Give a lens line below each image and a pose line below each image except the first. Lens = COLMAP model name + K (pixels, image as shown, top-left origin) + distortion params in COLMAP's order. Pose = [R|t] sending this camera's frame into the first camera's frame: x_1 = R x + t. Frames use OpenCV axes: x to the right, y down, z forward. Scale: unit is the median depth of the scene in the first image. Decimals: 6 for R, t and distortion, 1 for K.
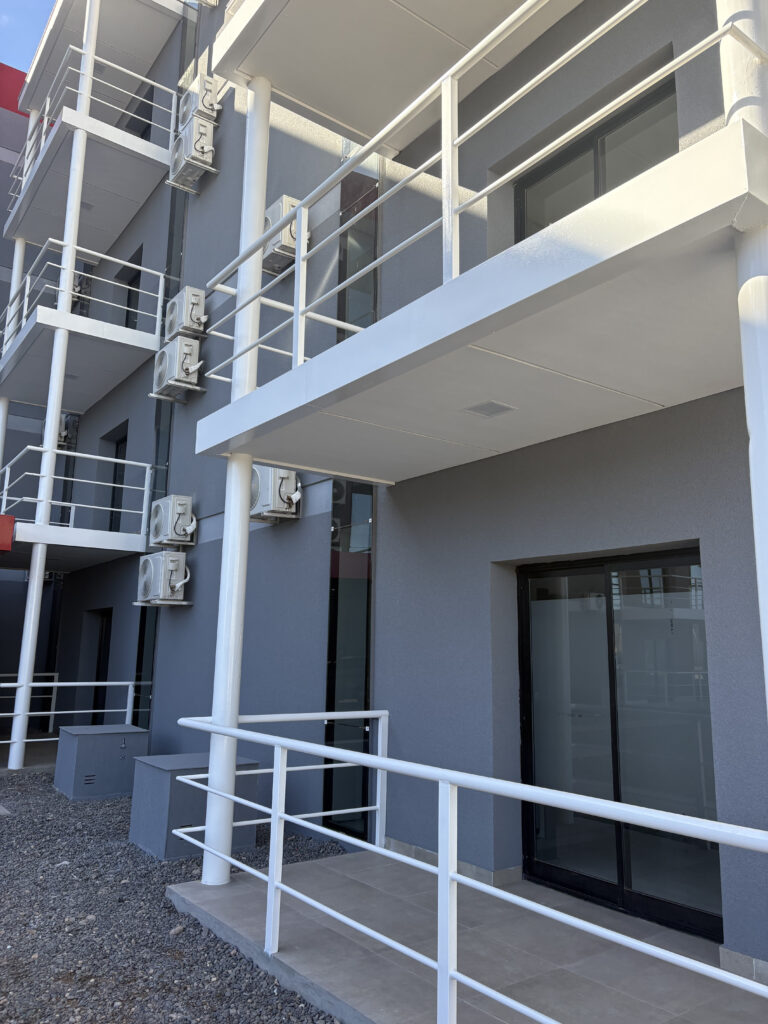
lens RADIAL K [[771.9, 0, 377.5], [0, 771.9, 513.1], [0, 0, 1]] dist [0.063346, -0.082282]
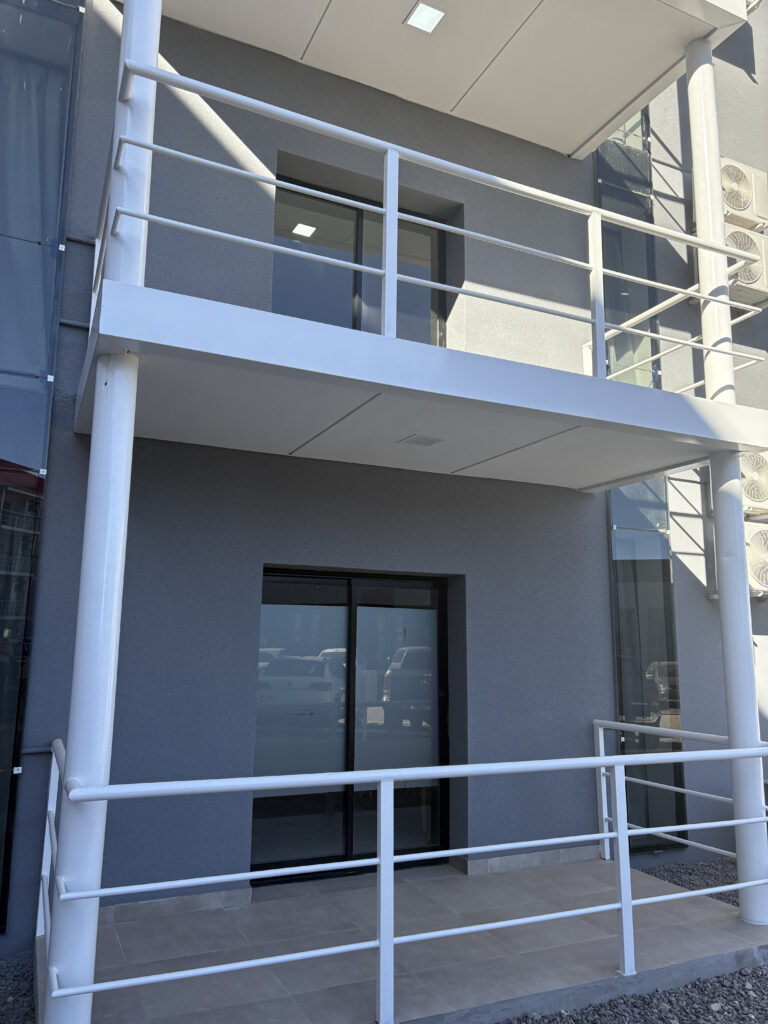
lens RADIAL K [[771.2, 0, 386.1], [0, 771.2, 518.2], [0, 0, 1]] dist [0.063189, -0.086667]
pose [[0.175514, 0.148364, 0.973233, -0.632441], [-0.187421, 0.975535, -0.114915, 0.075610], [-0.966472, -0.162236, 0.199026, 0.560298]]
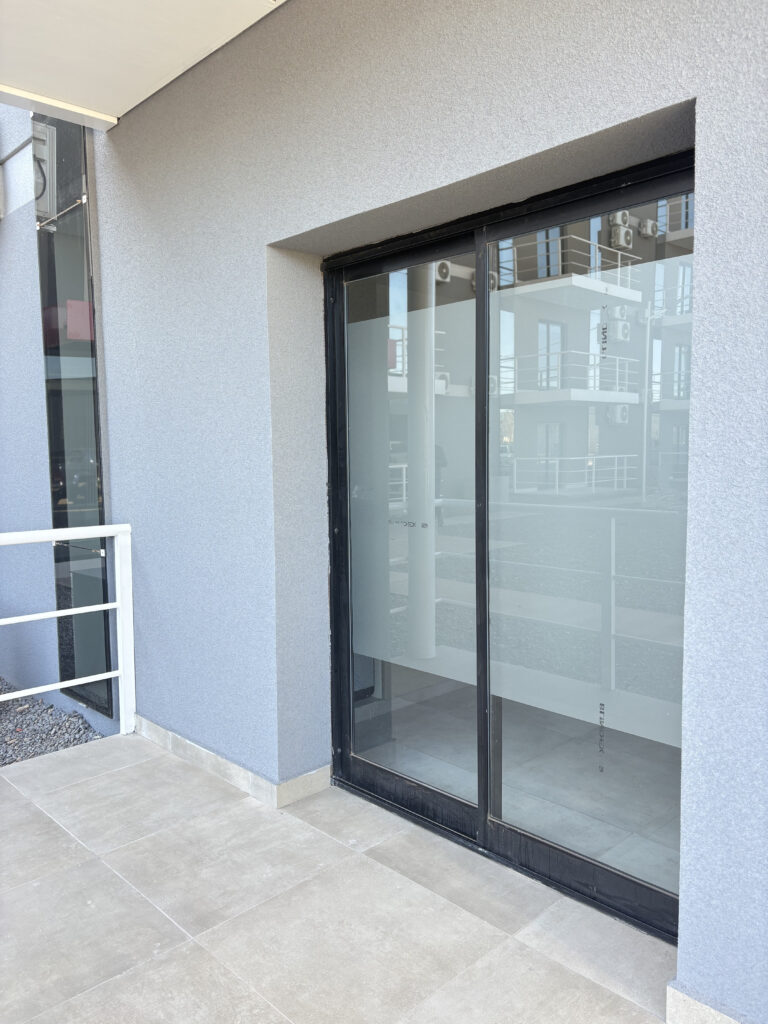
lens RADIAL K [[771.9, 0, 377.5], [0, 771.9, 513.1], [0, 0, 1]] dist [0.063346, -0.082282]
pose [[0.991818, -0.036758, 0.122256, 0.123761], [0.004285, 0.966697, 0.255889, 0.086328], [-0.127590, -0.253271, 0.958944, 0.371654]]
